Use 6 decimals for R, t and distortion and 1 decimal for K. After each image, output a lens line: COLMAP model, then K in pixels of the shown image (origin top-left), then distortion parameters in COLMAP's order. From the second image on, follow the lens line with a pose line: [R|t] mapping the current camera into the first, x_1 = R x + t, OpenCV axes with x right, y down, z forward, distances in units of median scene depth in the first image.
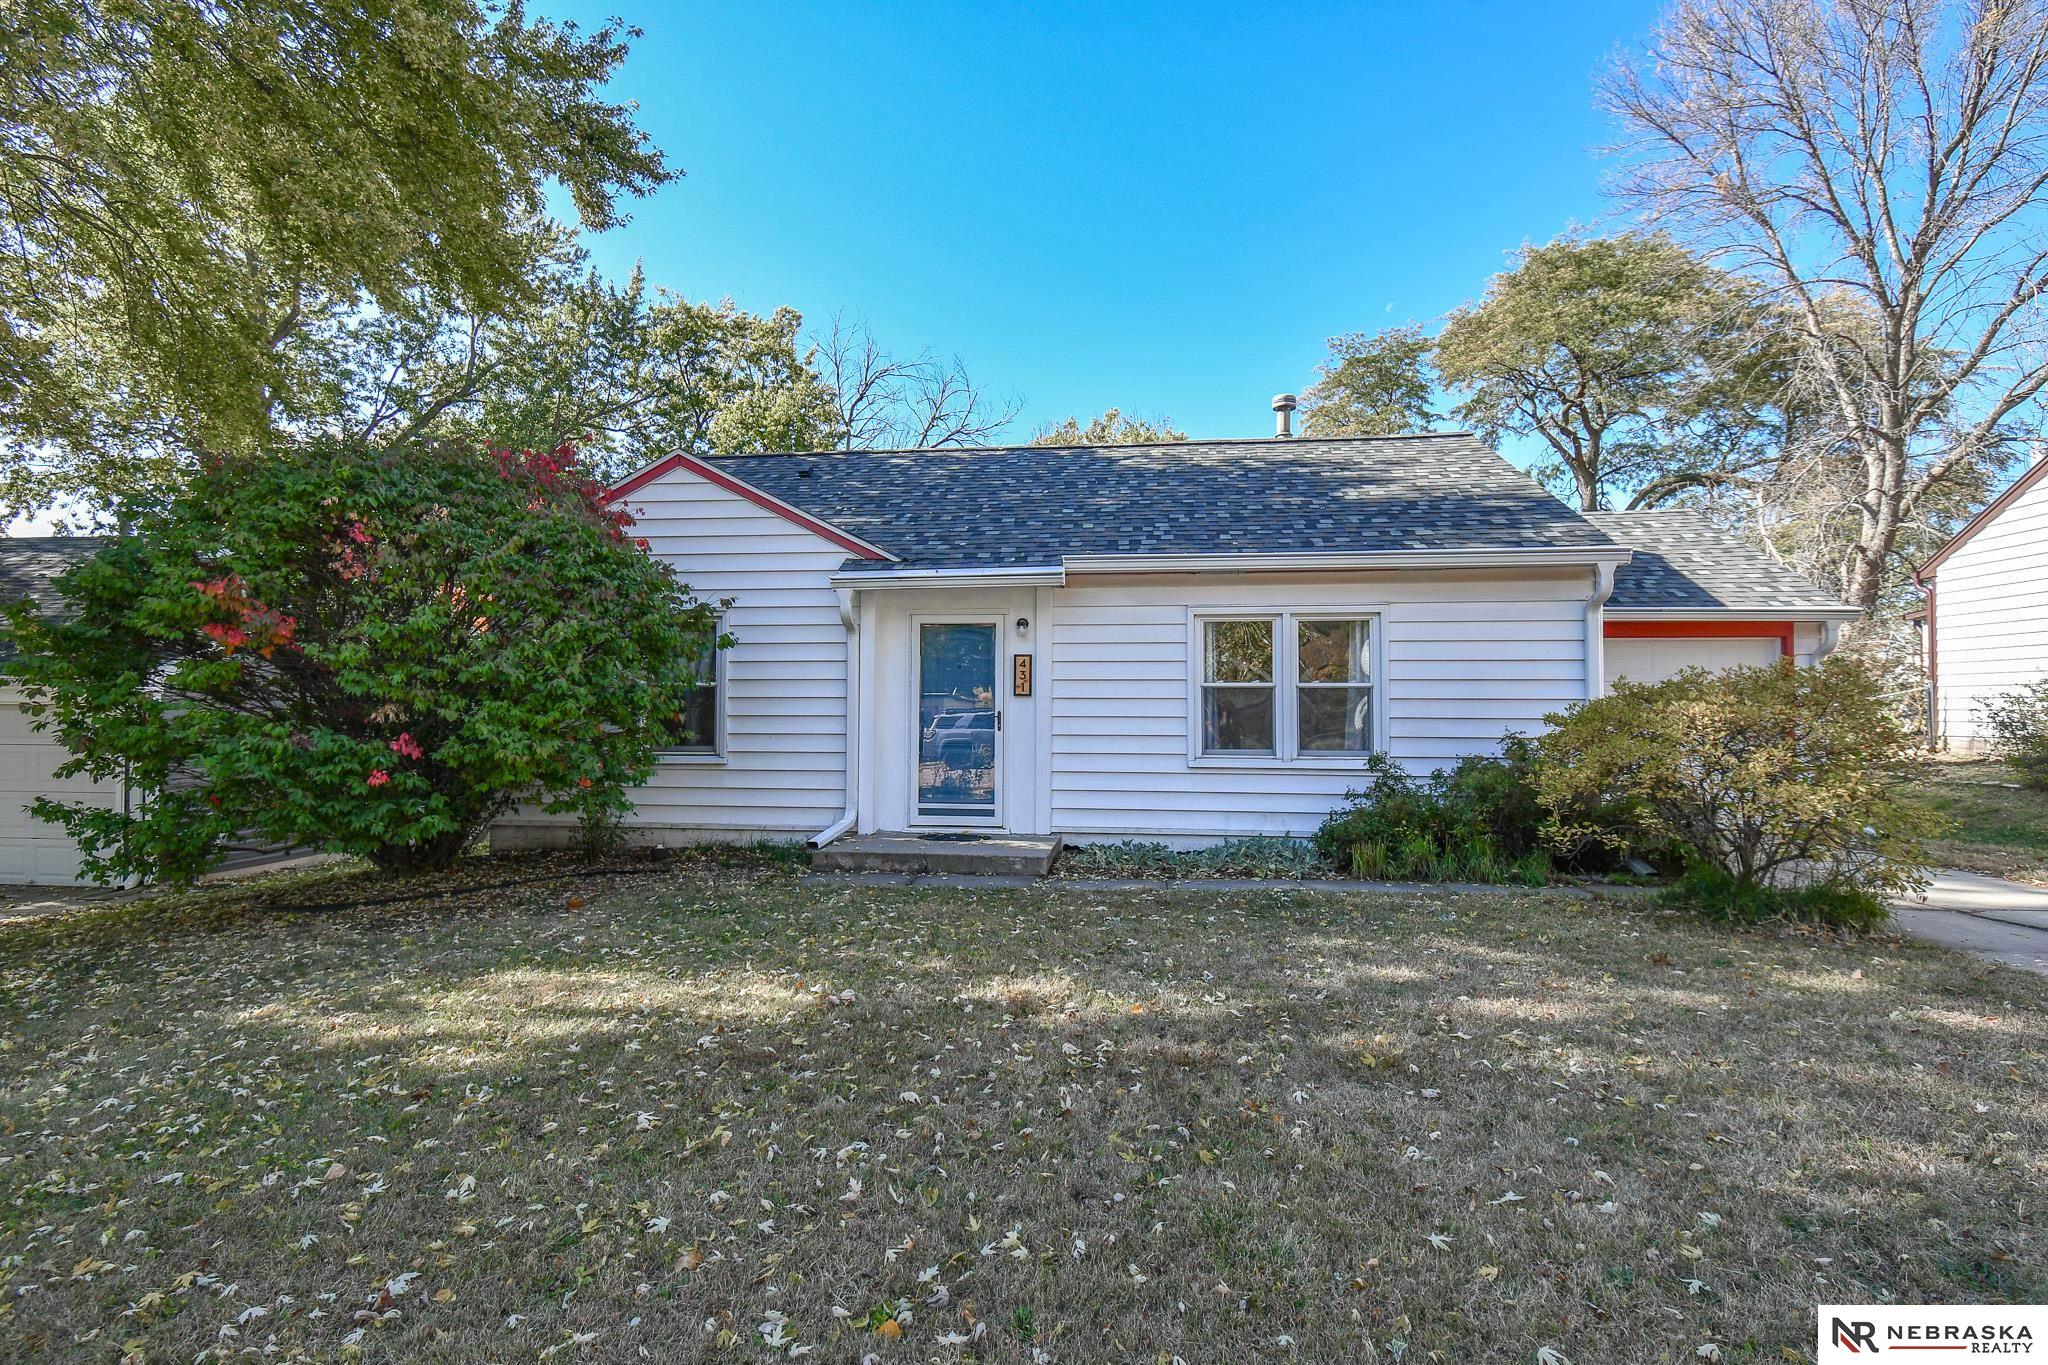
lens RADIAL K [[1014.3, 0, 1027.0], [0, 1014.3, 689.3], [0, 0, 1]] dist [0.060266, -0.031111]
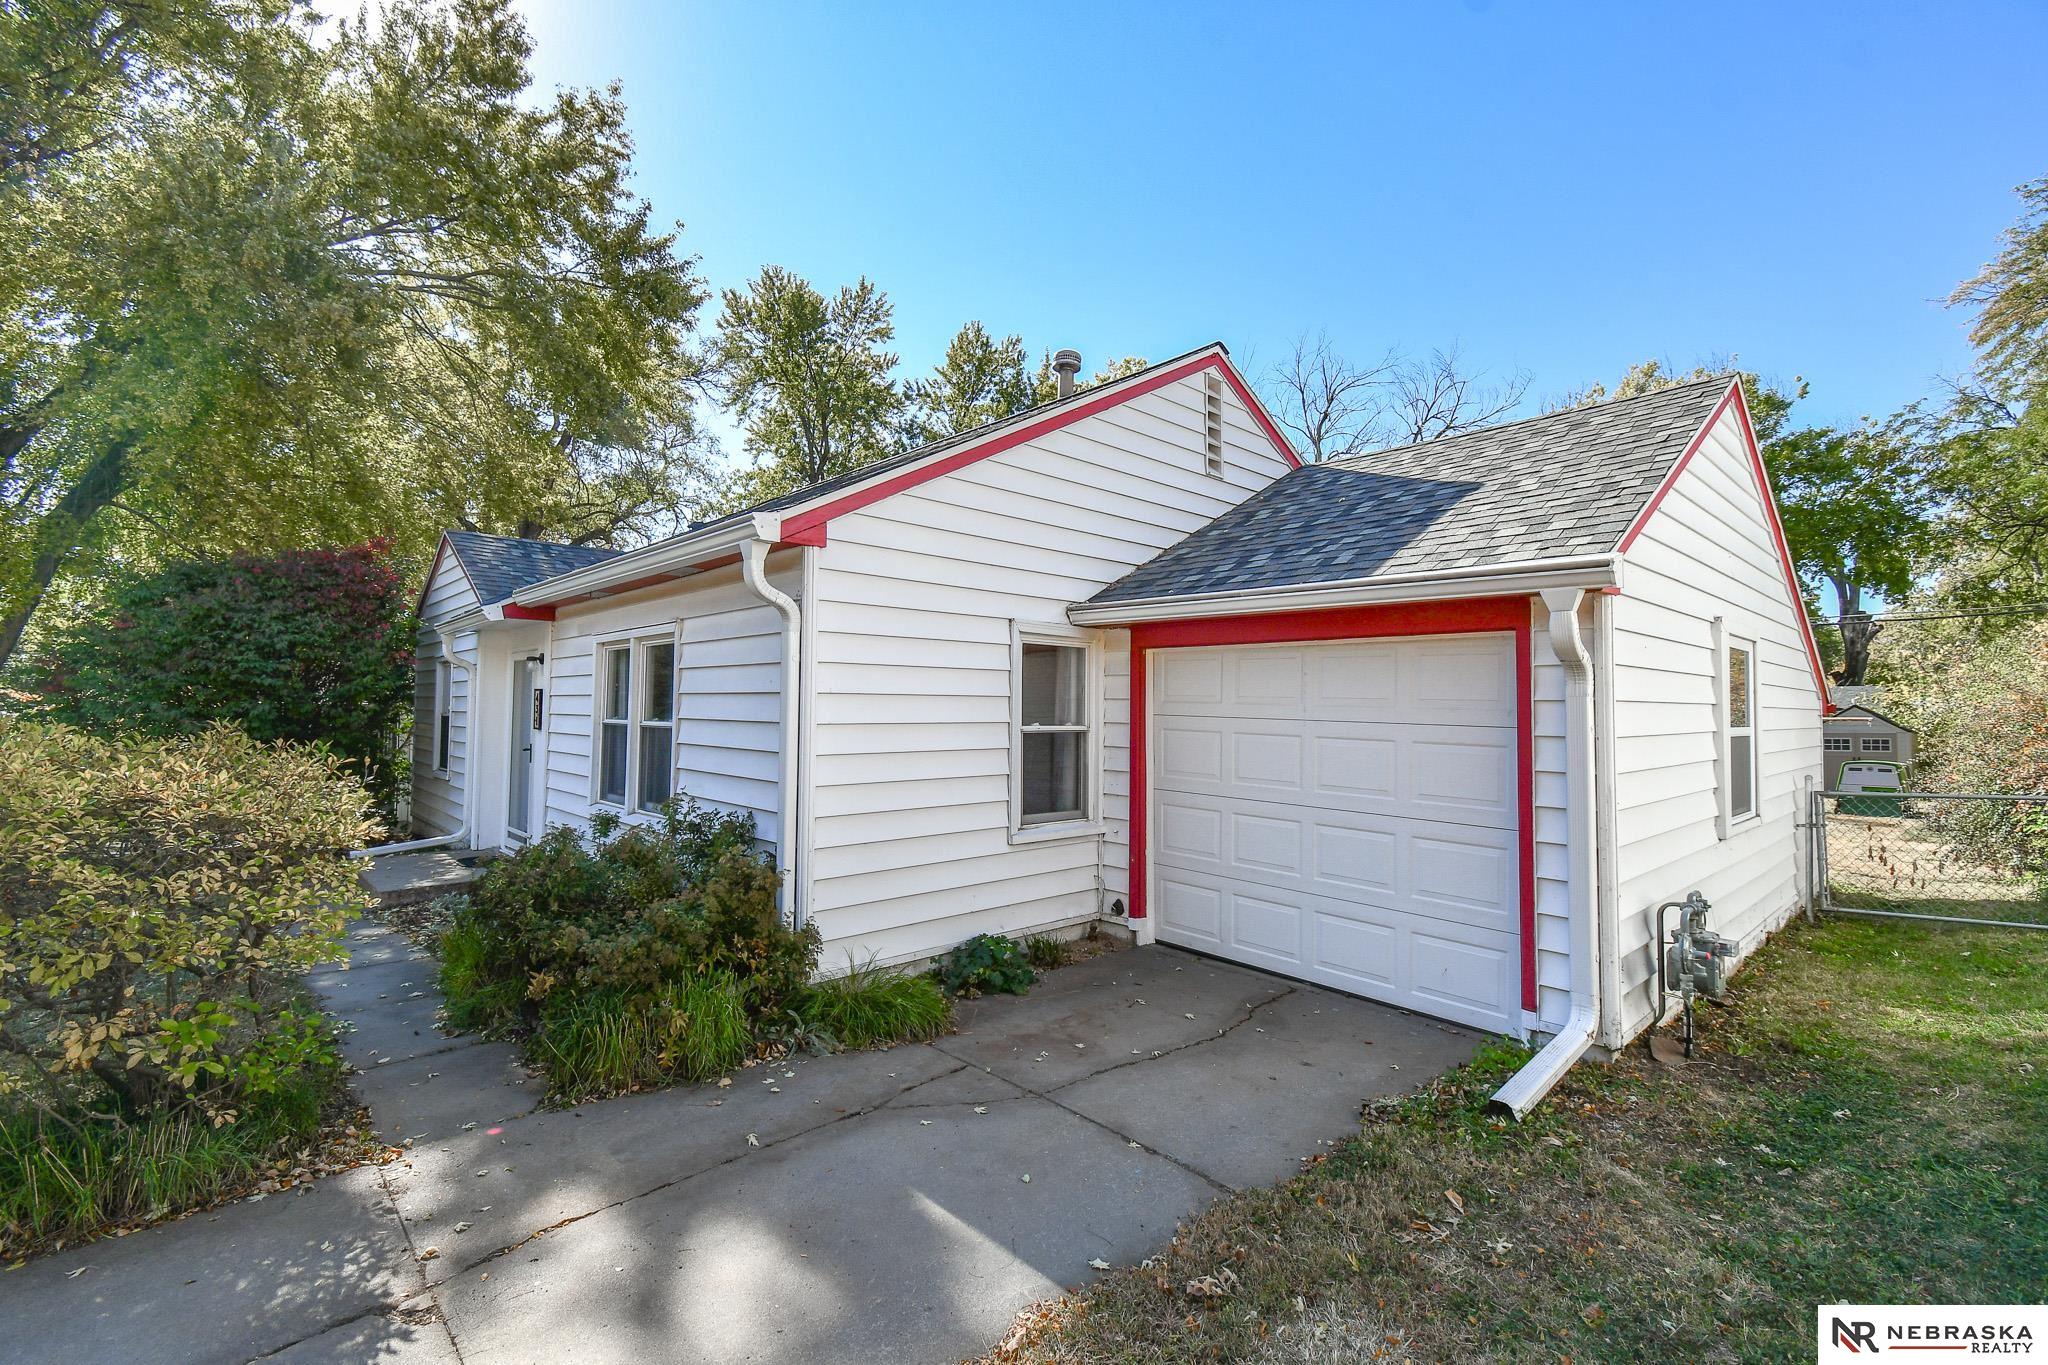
lens RADIAL K [[886.8, 0, 1018.9], [0, 886.8, 682.8], [0, 0, 1]] dist [0.035076, -0.018528]
pose [[0.769040, -0.014146, -0.639044, 0.942497], [0.005328, 0.999862, -0.015722, -0.023510], [0.639179, 0.008686, 0.769009, 0.619487]]
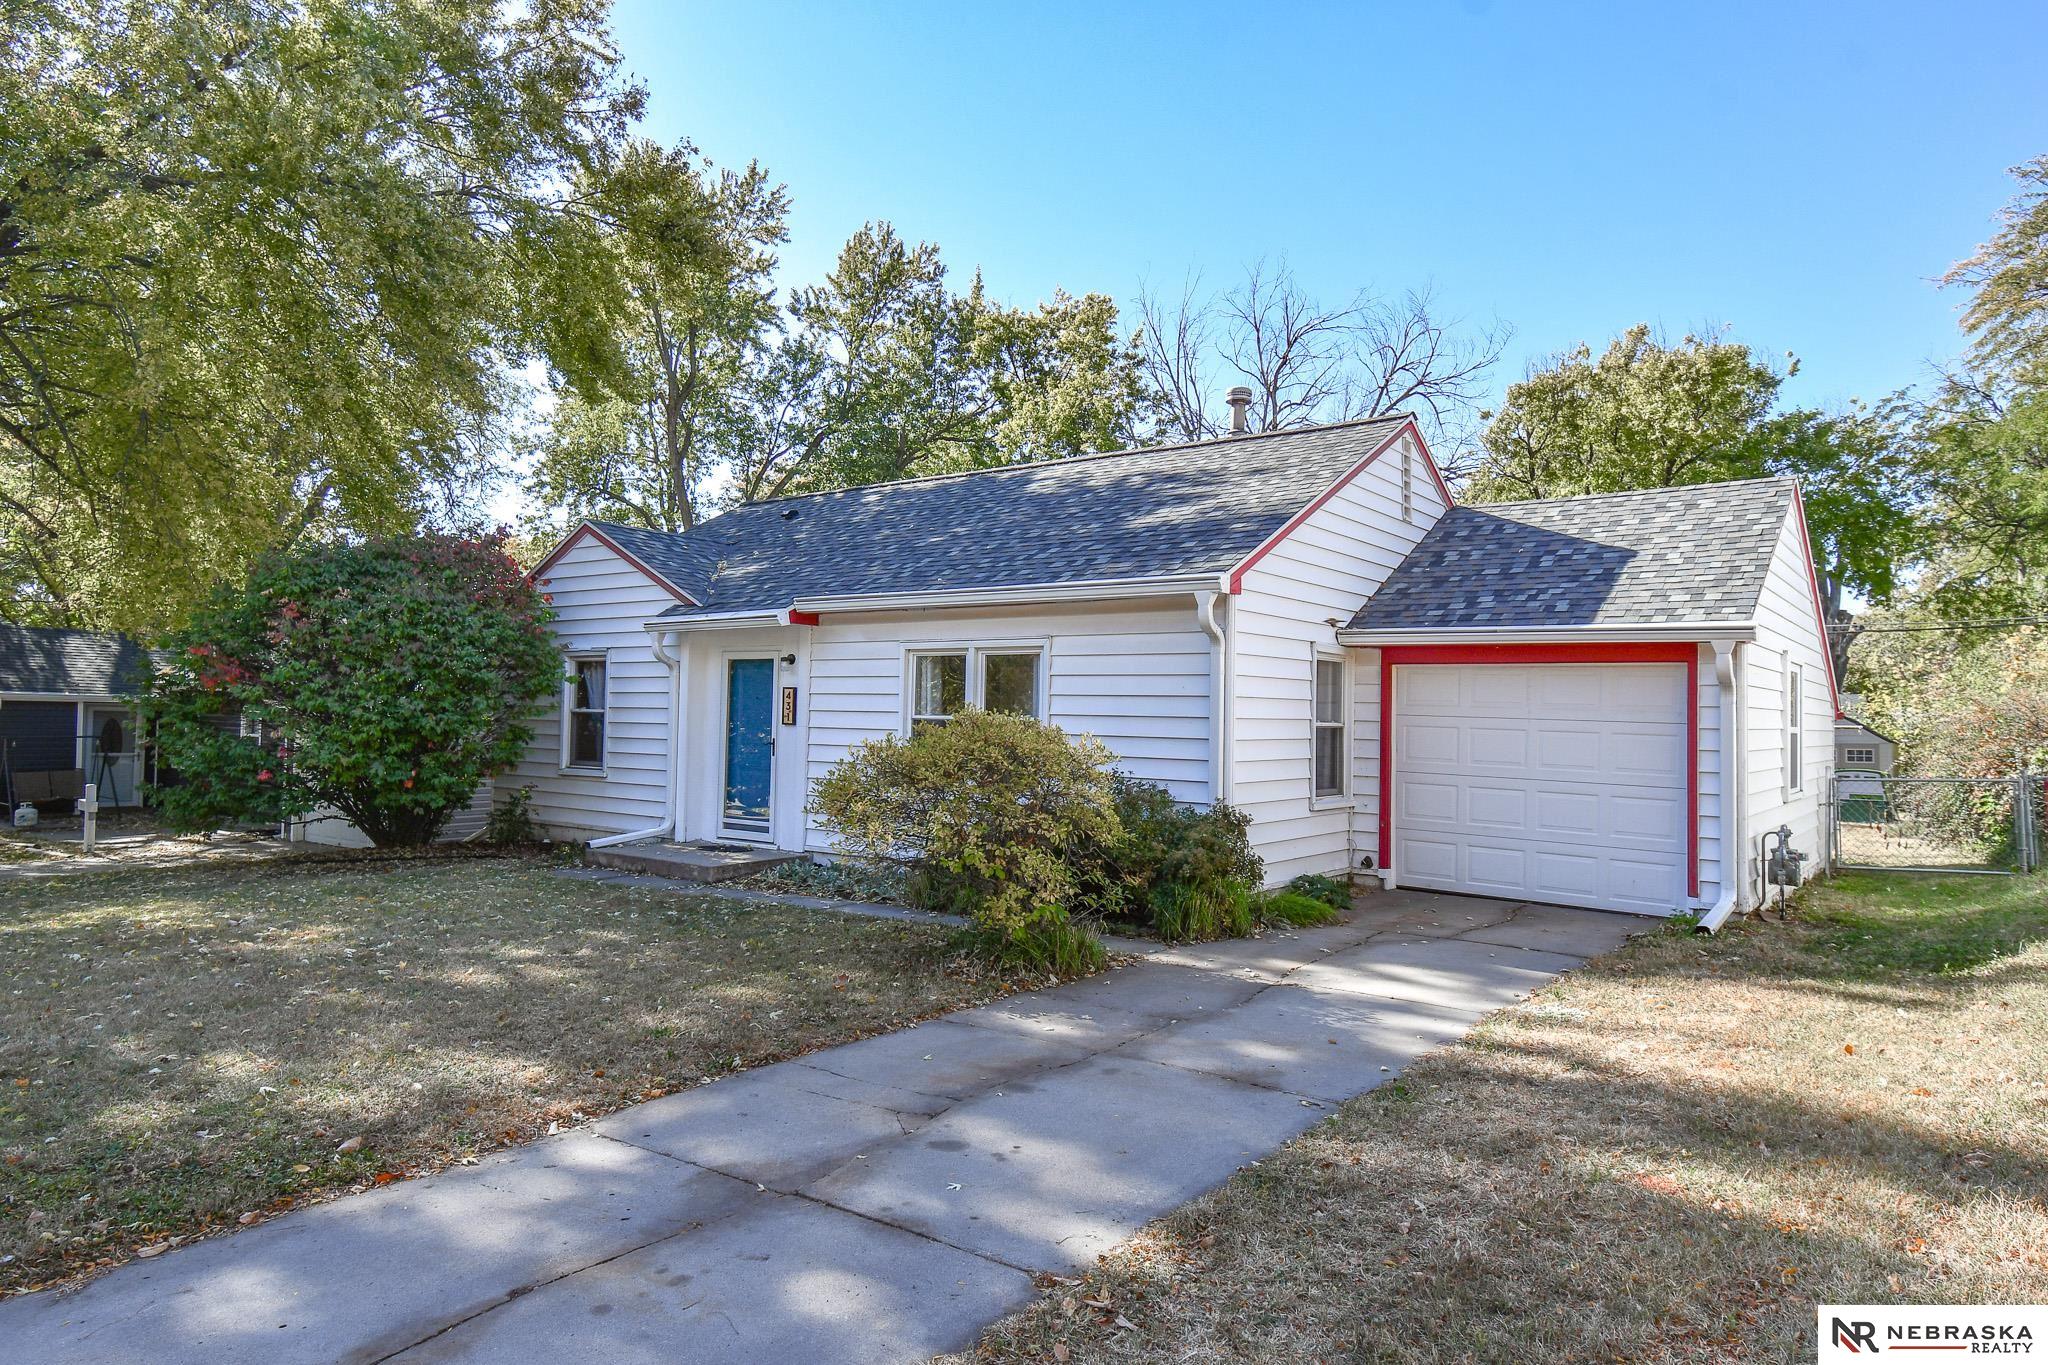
lens RADIAL K [[1239.6, 0, 1025.5], [0, 1239.6, 686.8], [0, 0, 1]] dist [0.046817, -0.000195]
pose [[0.872002, 0.001163, -0.489500, 0.874368], [-0.005763, 0.999952, -0.007892, -0.025139], [0.489468, 0.009703, 0.871968, -0.049445]]
